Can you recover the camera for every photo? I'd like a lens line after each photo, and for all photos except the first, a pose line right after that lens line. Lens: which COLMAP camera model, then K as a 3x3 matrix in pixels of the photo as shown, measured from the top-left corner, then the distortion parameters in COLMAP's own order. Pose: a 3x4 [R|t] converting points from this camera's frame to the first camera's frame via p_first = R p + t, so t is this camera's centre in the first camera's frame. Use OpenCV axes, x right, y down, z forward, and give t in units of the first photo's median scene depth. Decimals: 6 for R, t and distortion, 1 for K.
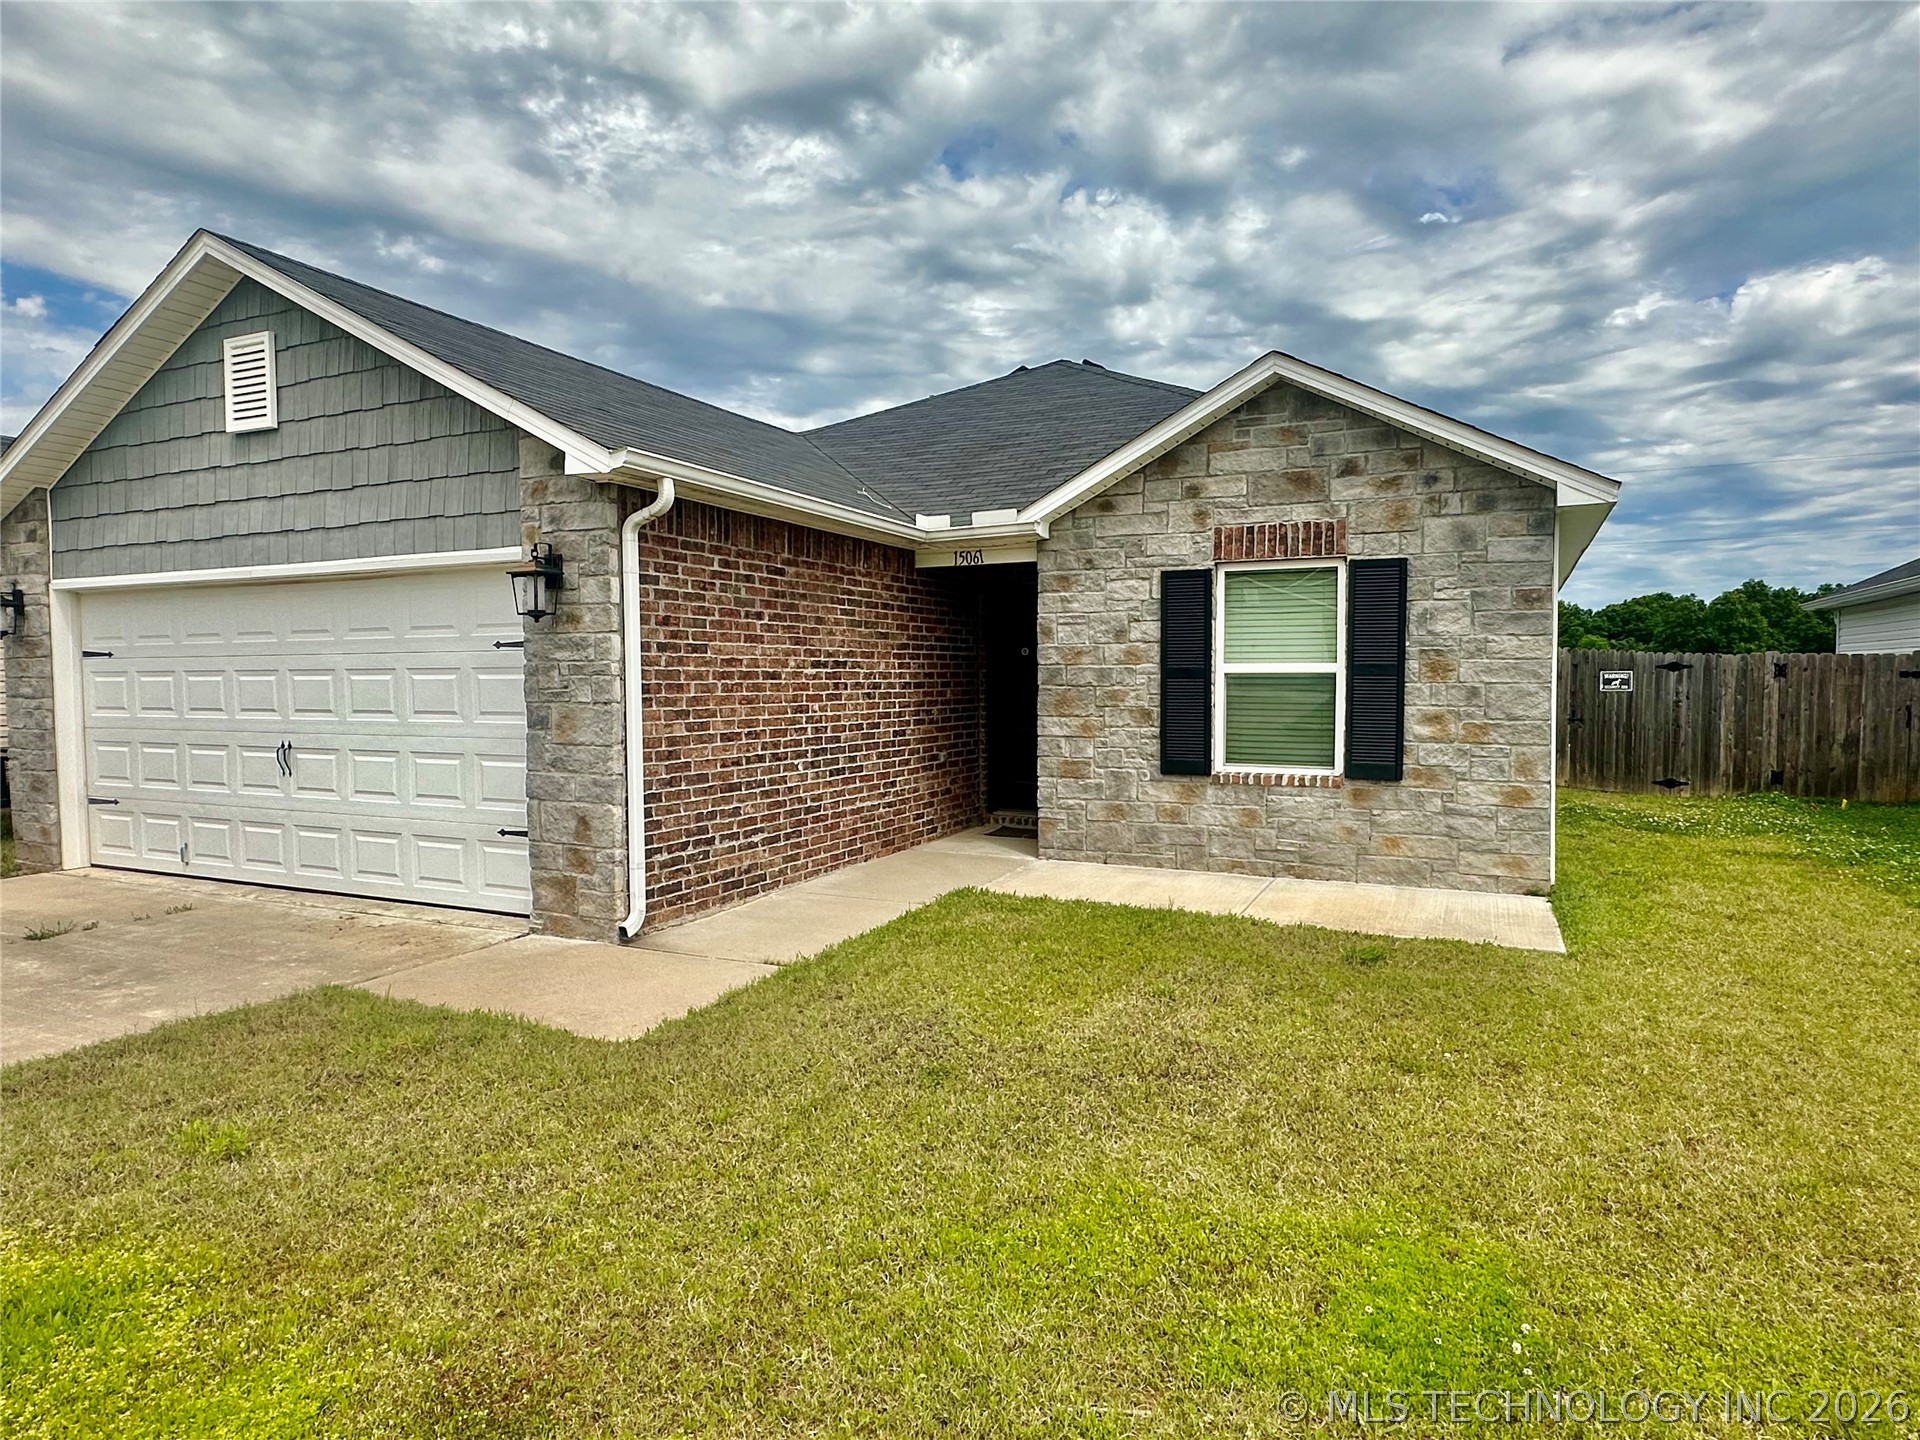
lens RADIAL K [[1122.3, 0, 960.0], [0, 1122.3, 720.0], [0, 0, 1]] dist [-0.004965, -0.001020]
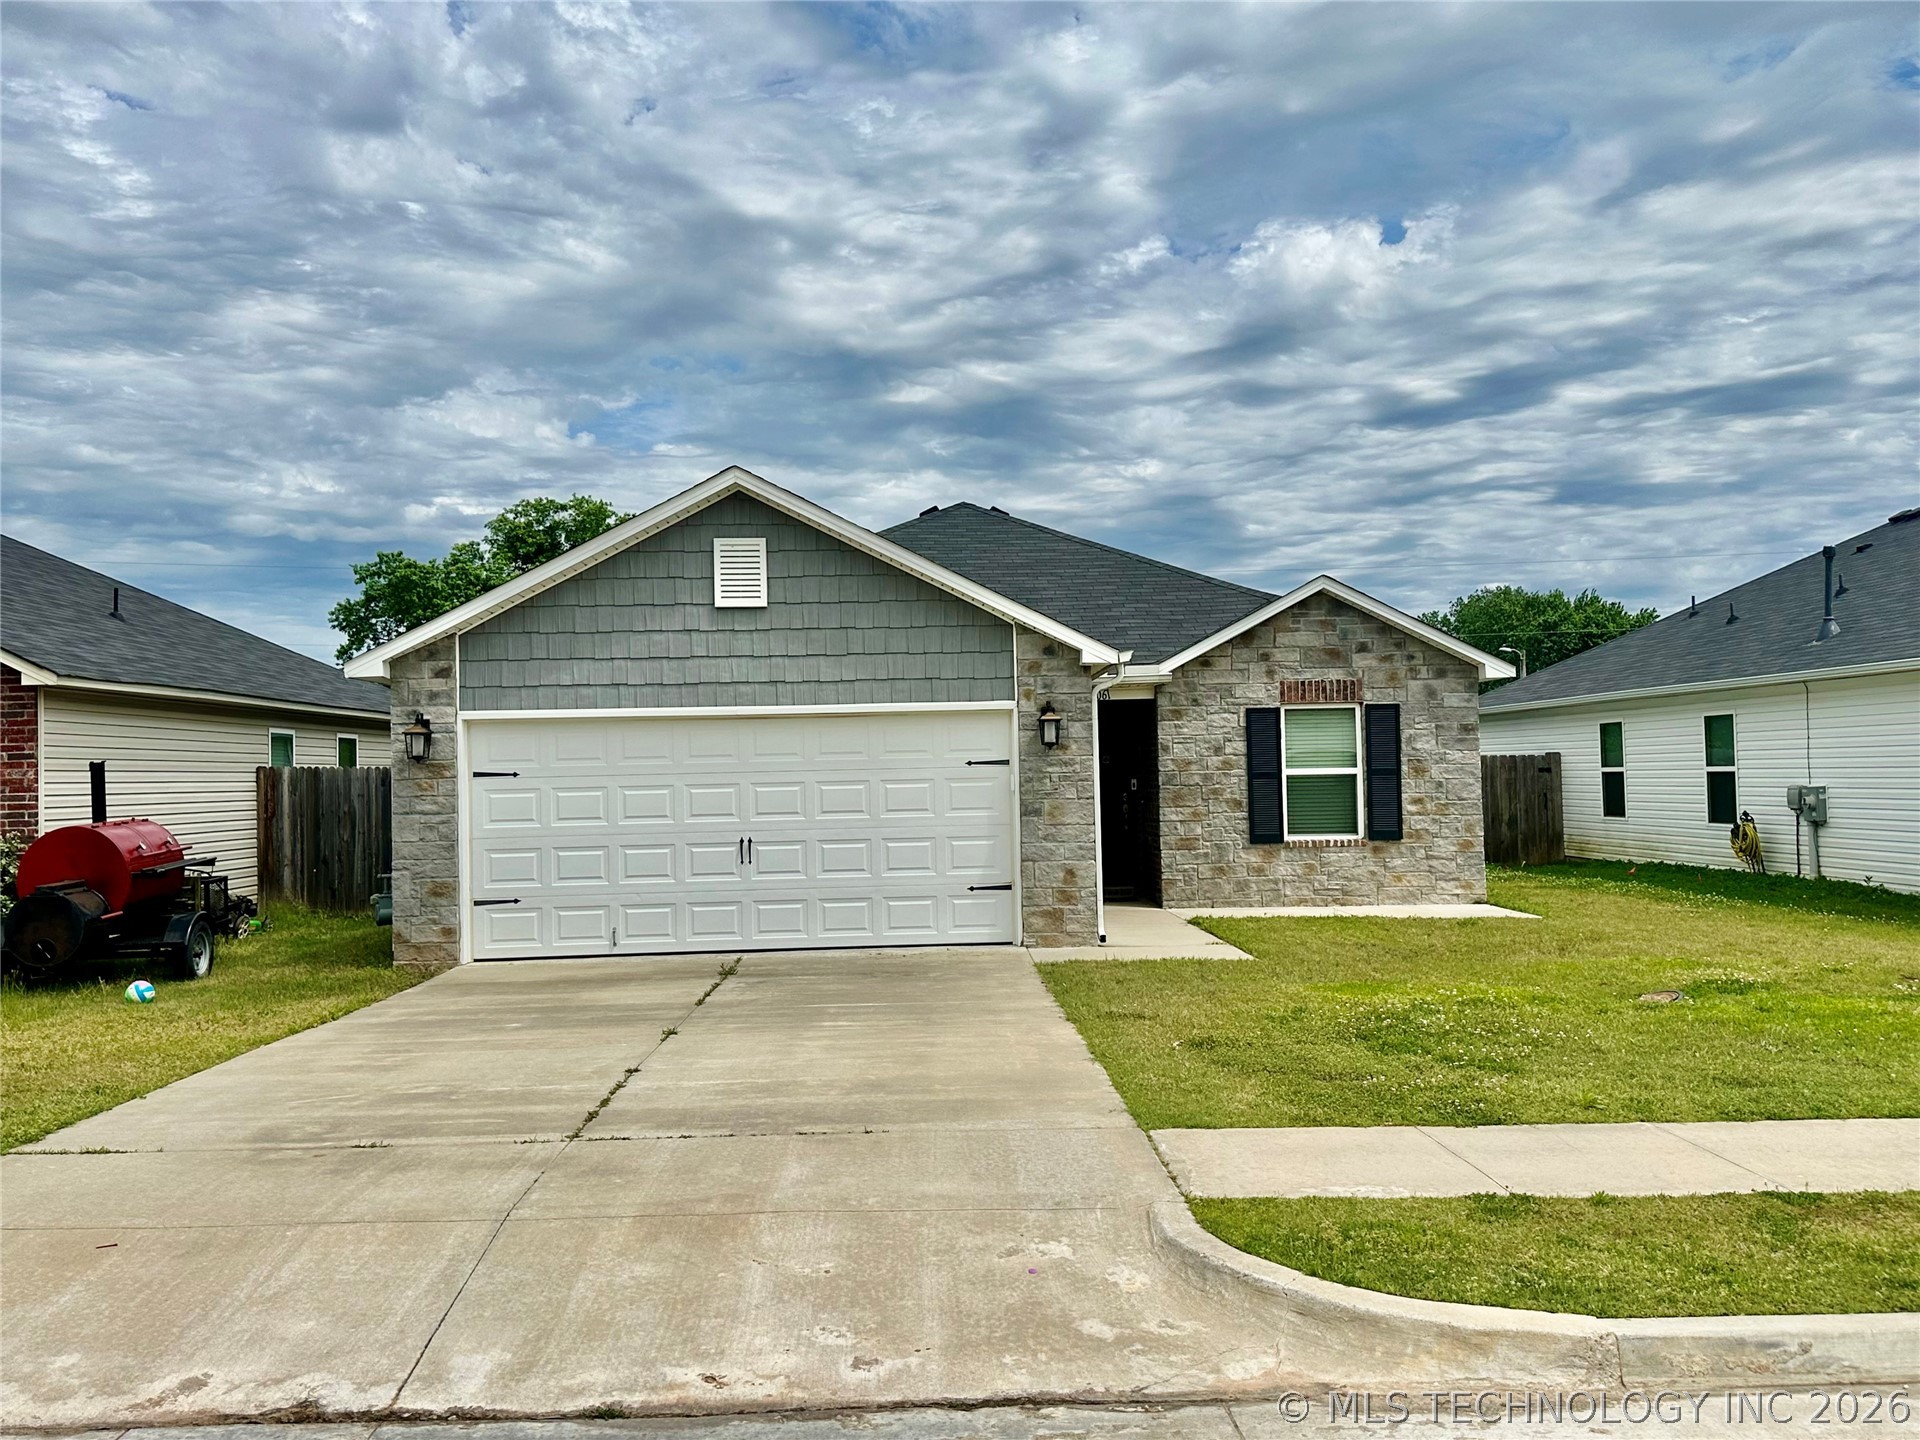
lens RADIAL K [[1693.9, 0, 960.0], [0, 1693.9, 720.0], [0, 0, 1]] dist [0.182138, -0.337343]
pose [[0.885803, -0.000481, 0.464061, -1.280915], [0.037205, 0.996854, -0.069984, 0.030109], [-0.462568, 0.079258, 0.883034, -0.881052]]
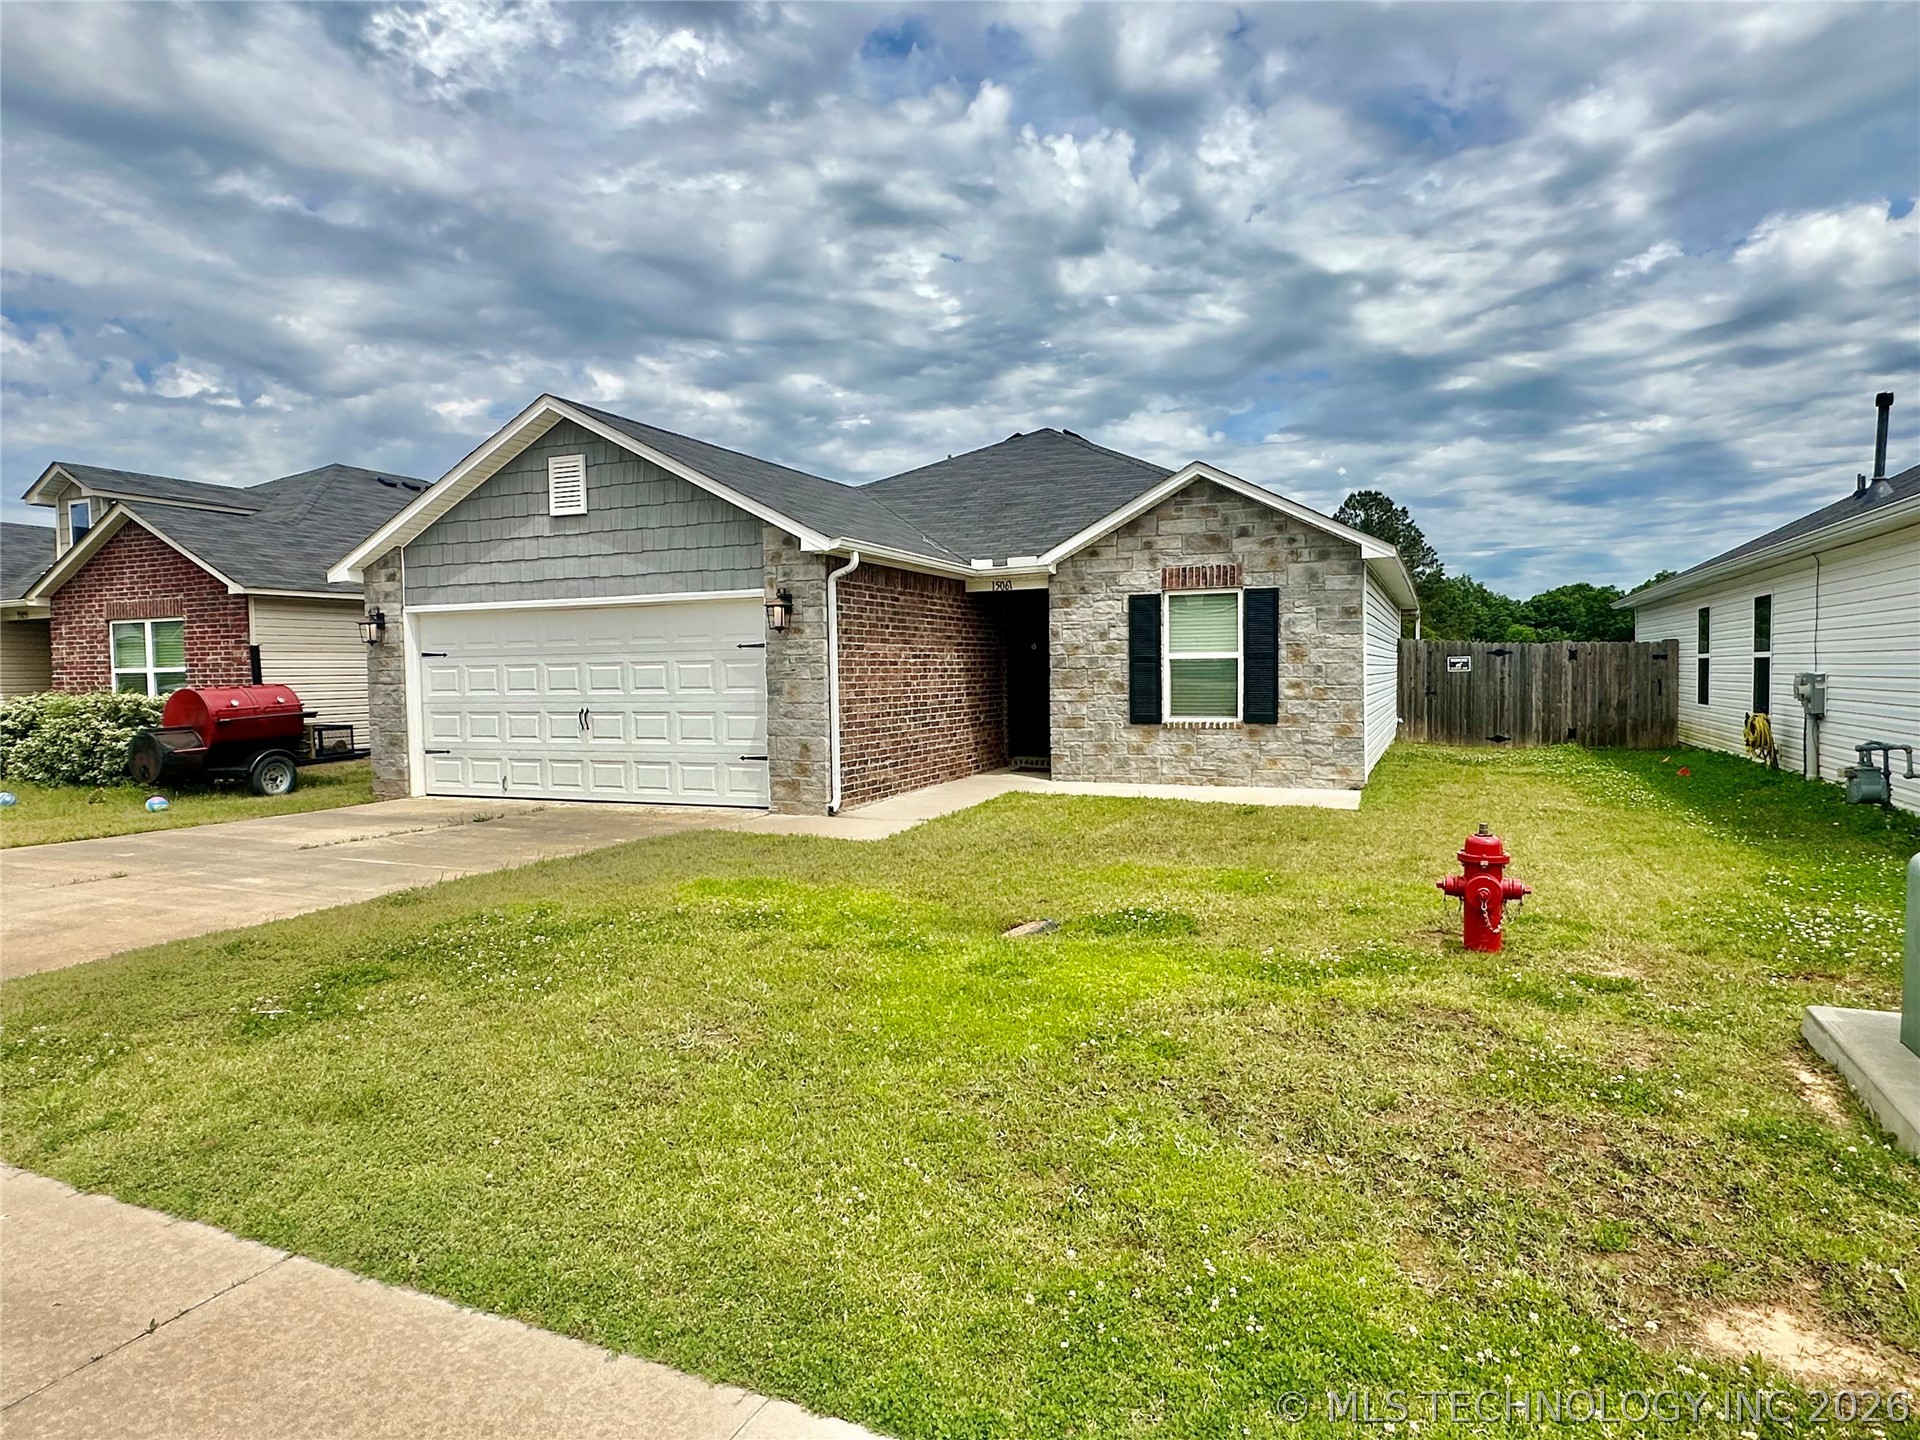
lens RADIAL K [[1112.5, 0, 953.0], [0, 1112.5, 708.2], [0, 0, 1]] dist [-0.012495, 0.001108]
pose [[0.999270, -0.012207, 0.036206, -0.132944], [0.012392, 0.999911, -0.004887, 0.032724], [-0.036143, 0.005332, 0.999332, -0.582553]]
